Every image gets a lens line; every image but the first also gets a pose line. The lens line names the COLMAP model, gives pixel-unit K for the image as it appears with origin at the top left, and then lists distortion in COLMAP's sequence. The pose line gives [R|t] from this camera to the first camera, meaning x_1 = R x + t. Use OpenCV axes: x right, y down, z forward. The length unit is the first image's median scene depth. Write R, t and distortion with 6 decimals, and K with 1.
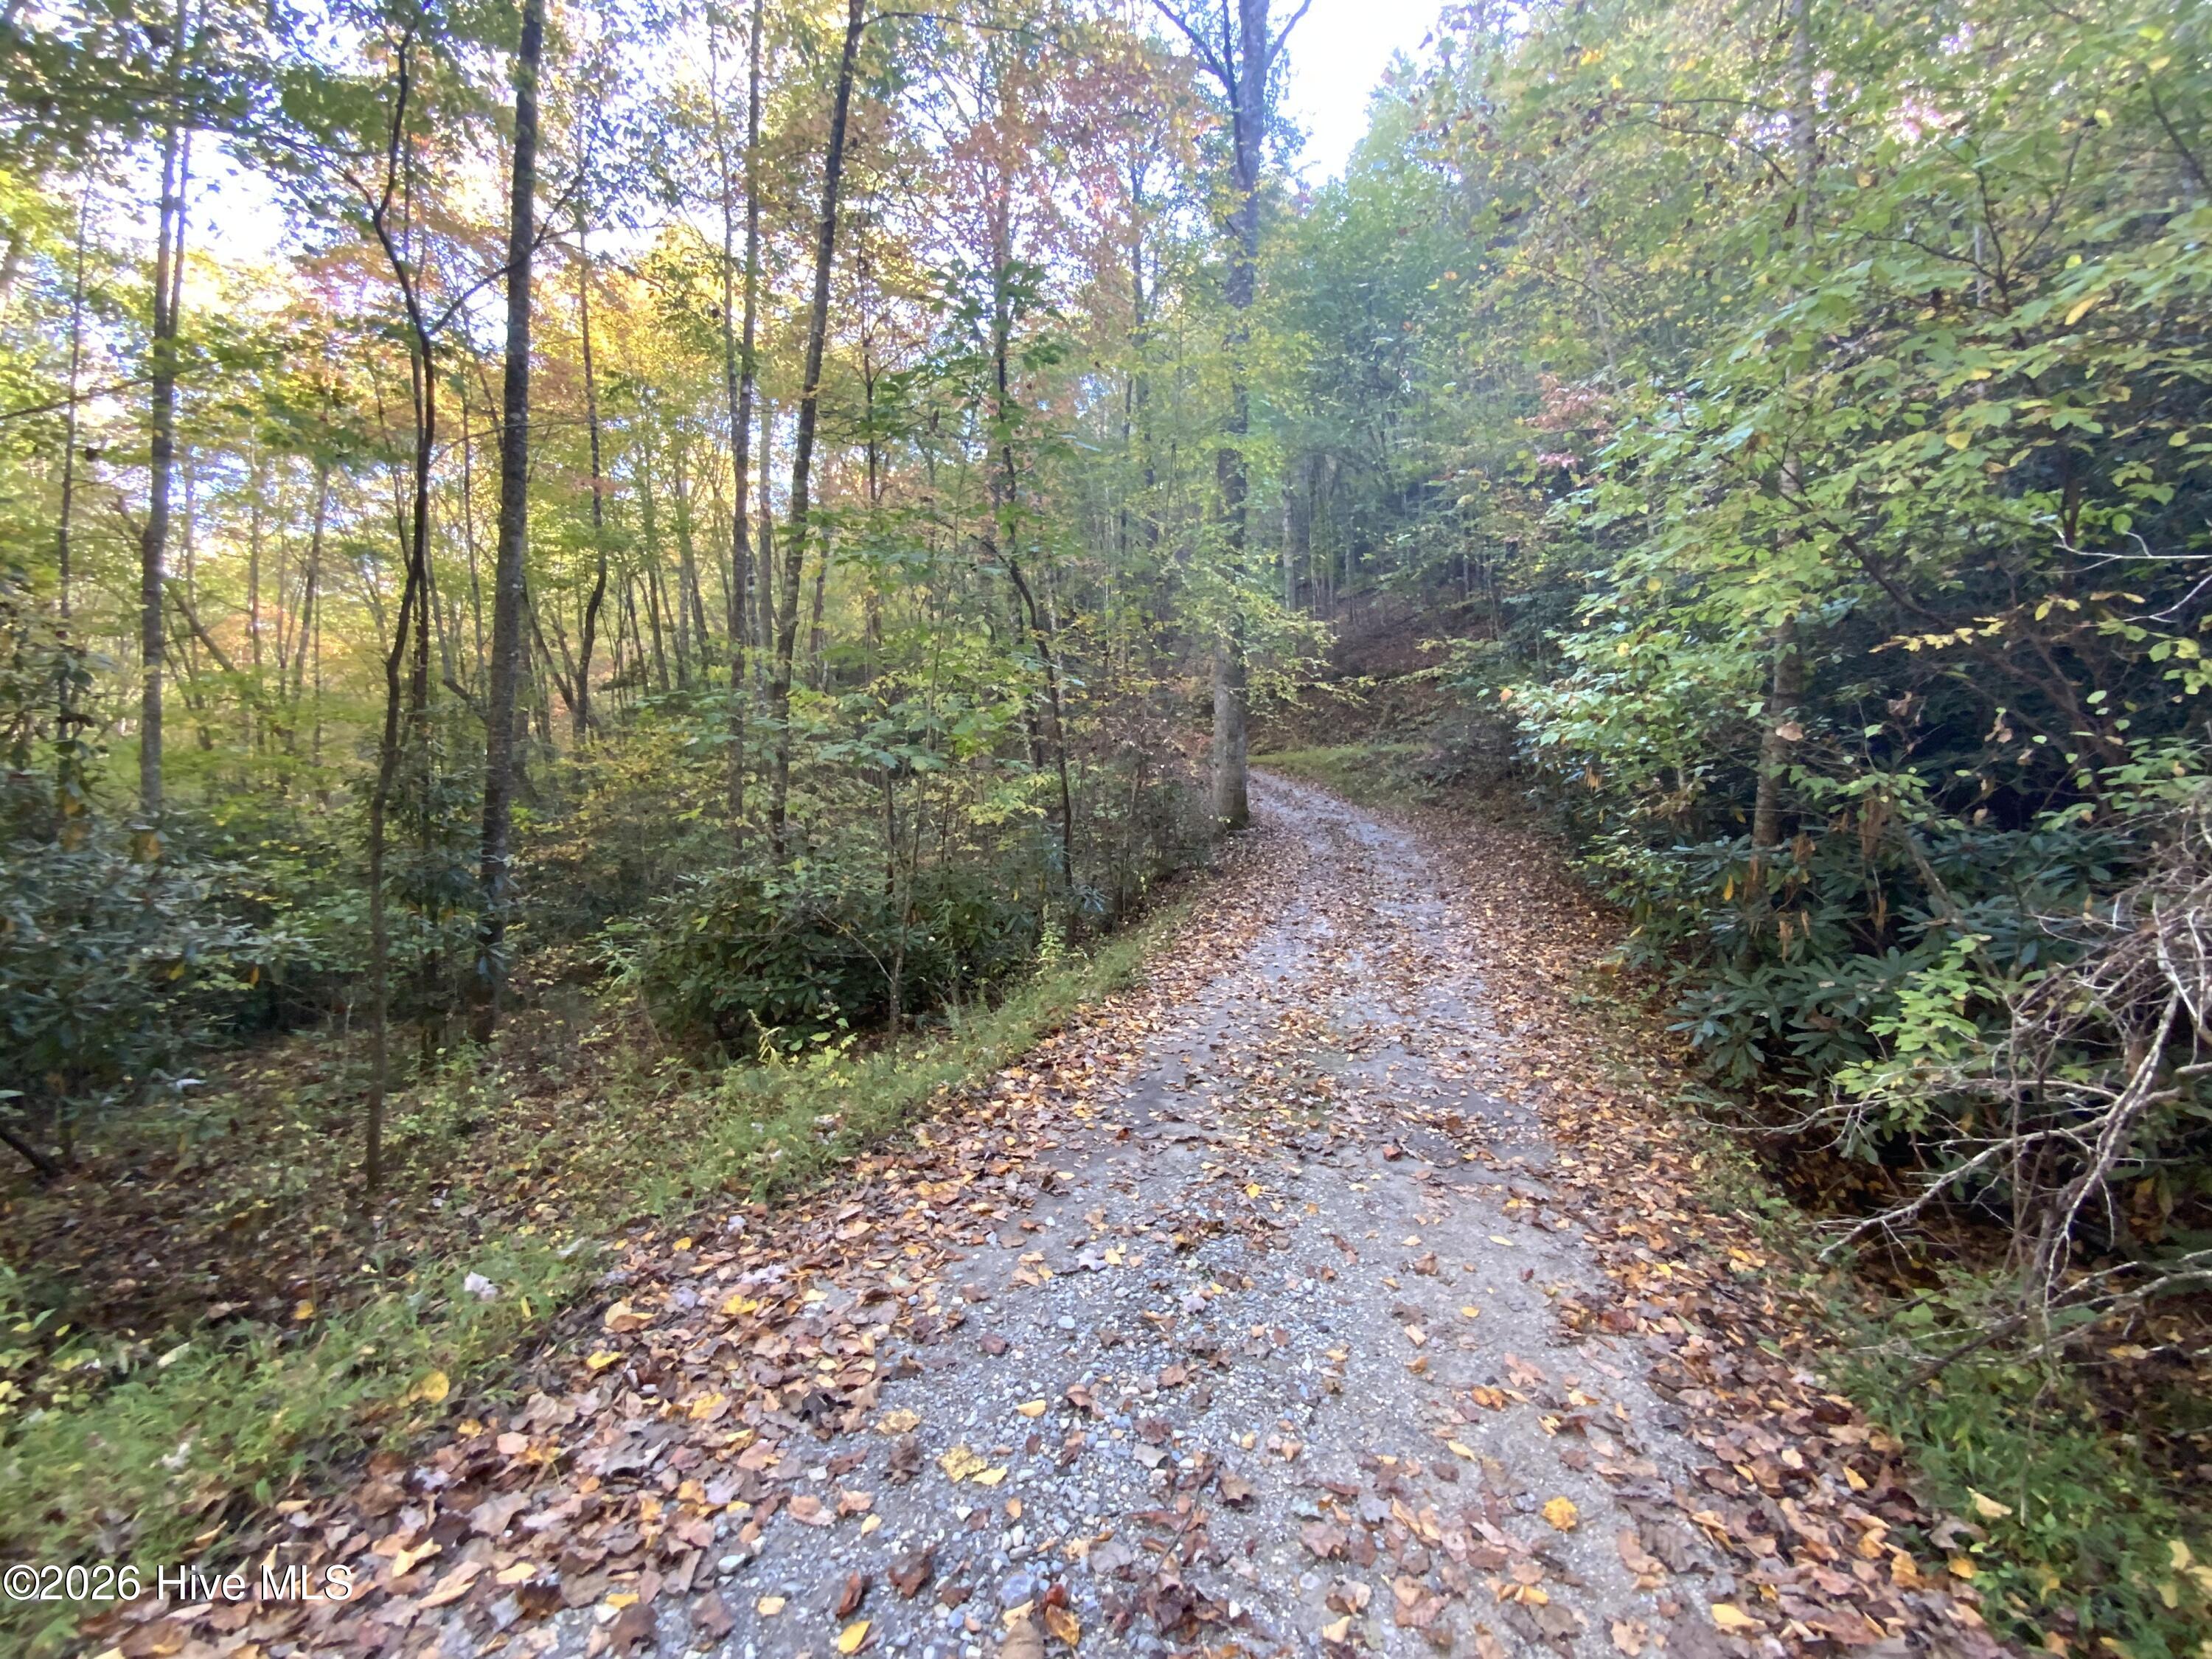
lens RADIAL K [[890.6, 0, 1104.7], [0, 890.6, 834.0], [0, 0, 1]] dist [-0.001873, -0.000511]
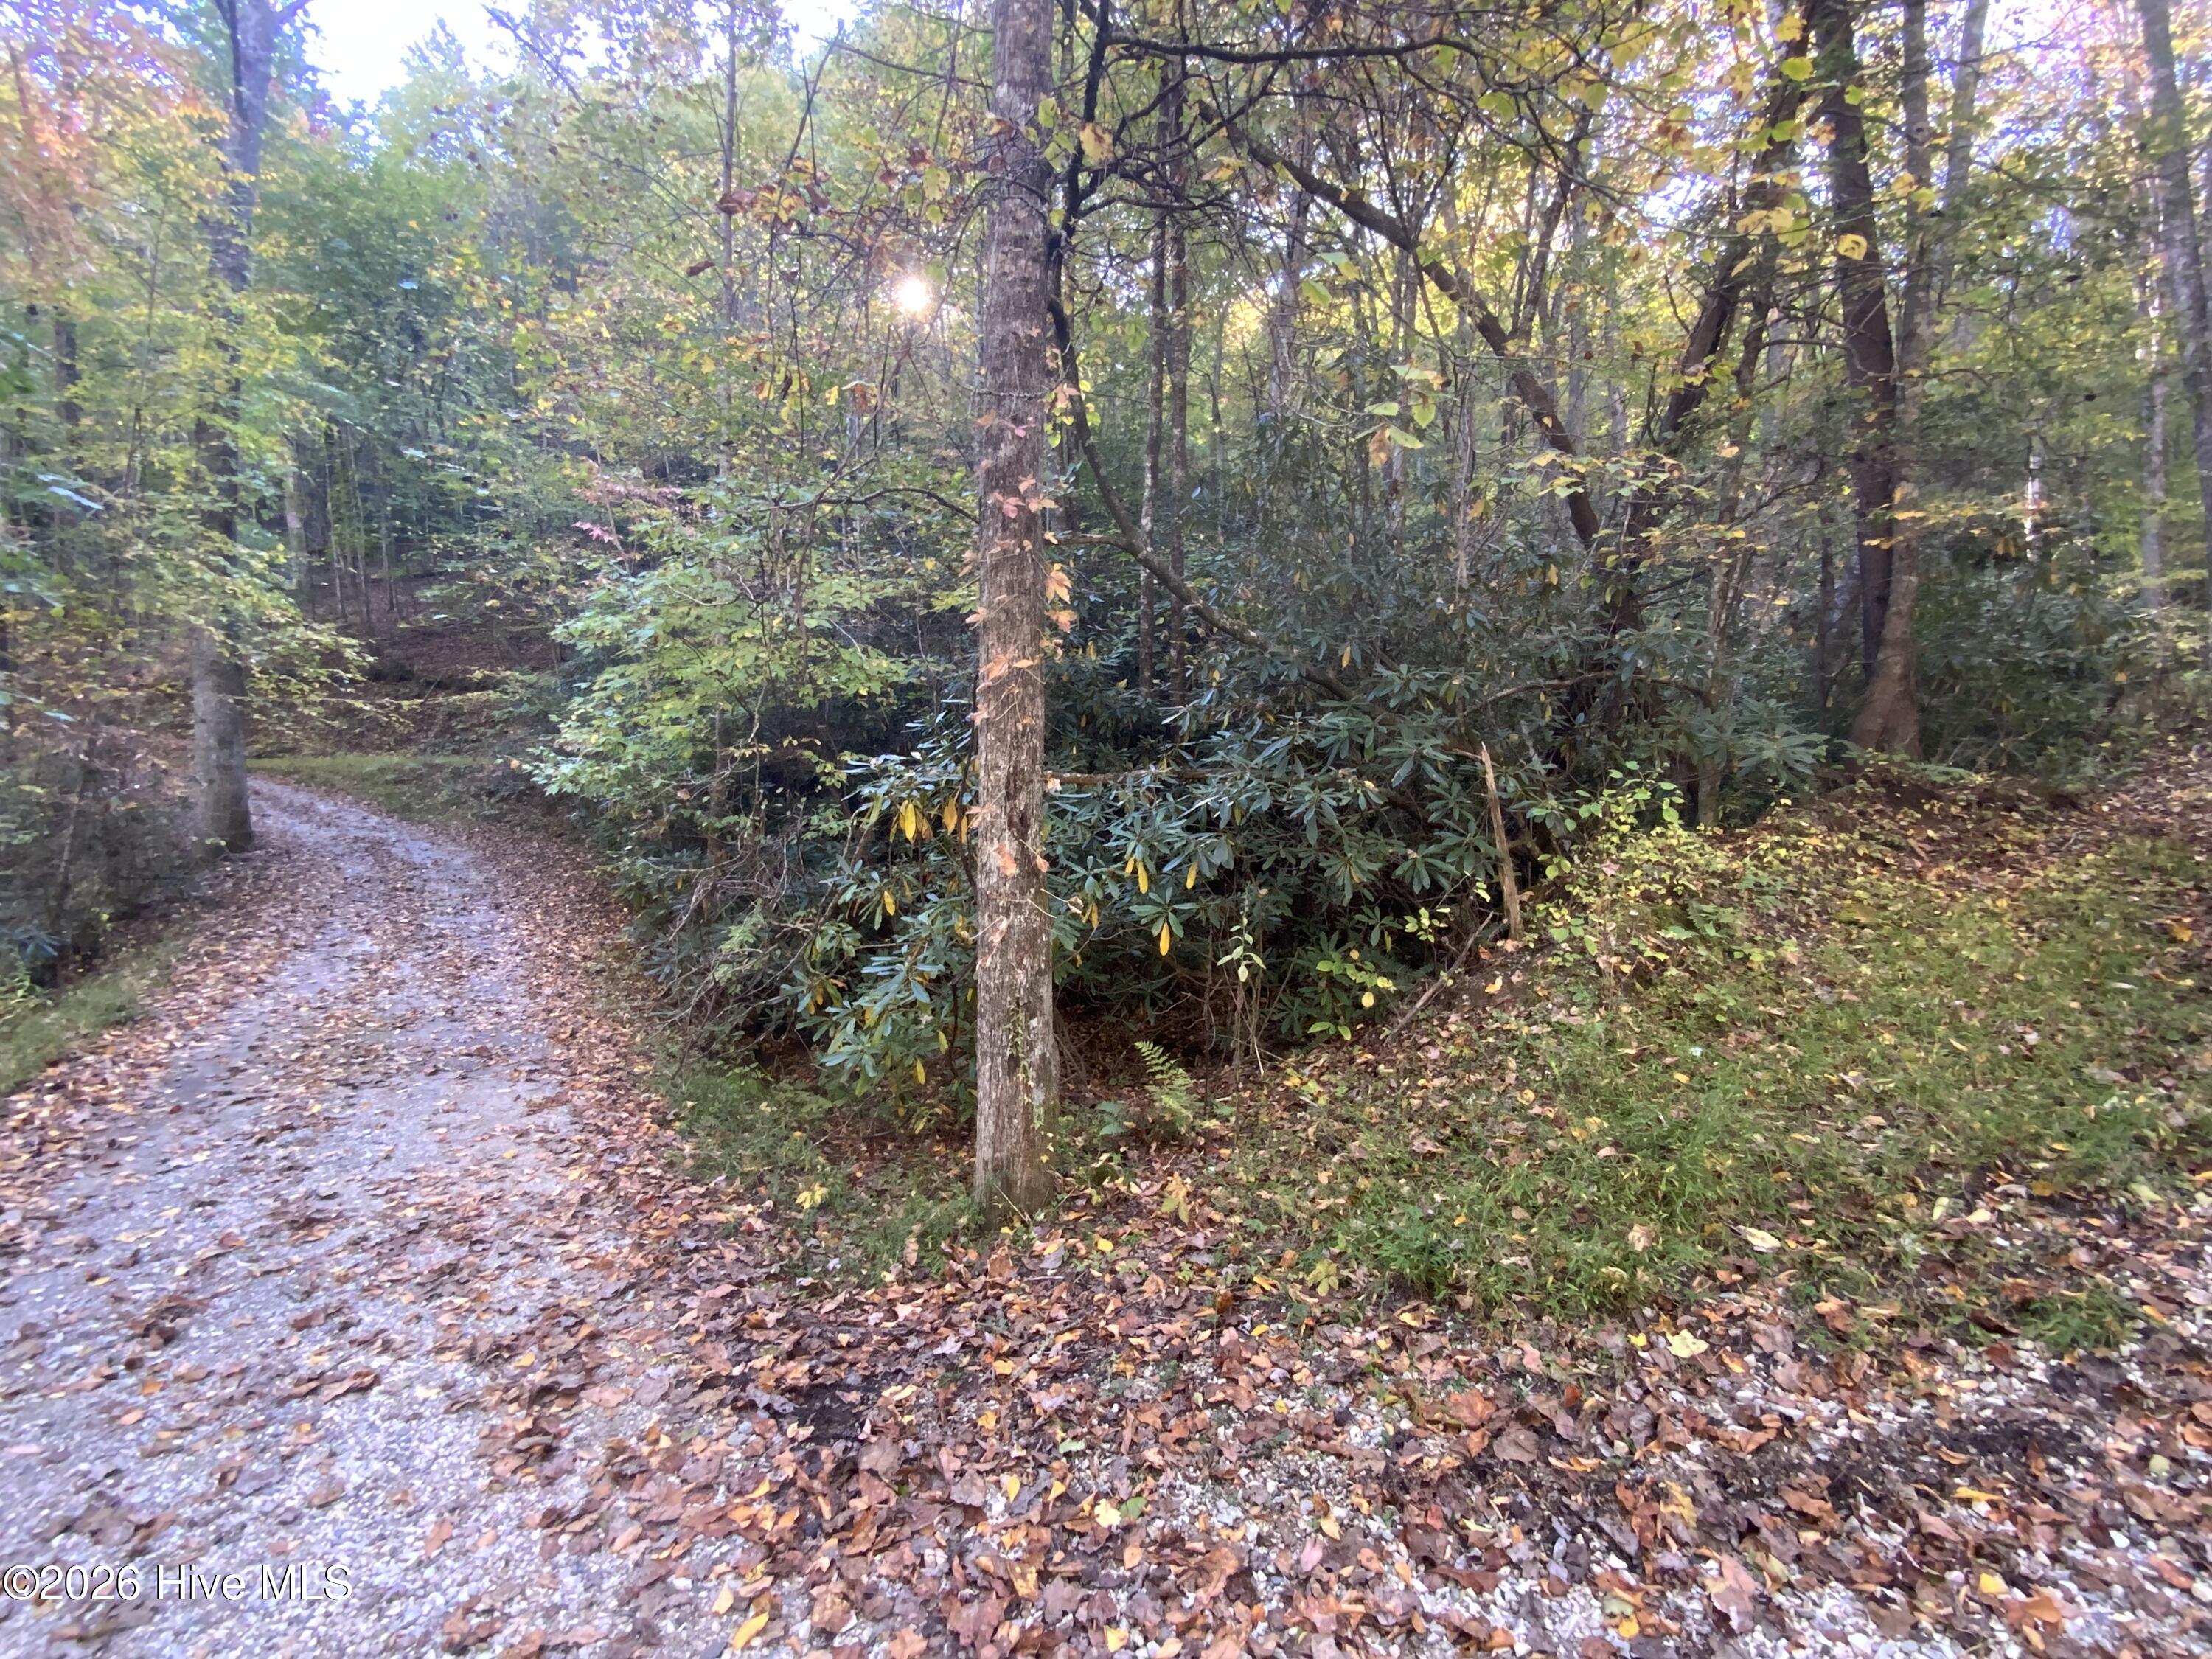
lens RADIAL K [[890.6, 0, 1104.0], [0, 890.6, 833.0], [0, 0, 1]] dist [-0.001873, -0.000511]
pose [[0.590729, -0.020661, 0.806606, -0.084364], [0.027324, 0.999611, 0.005593, -0.009960], [-0.806407, 0.018735, 0.591064, -0.327289]]
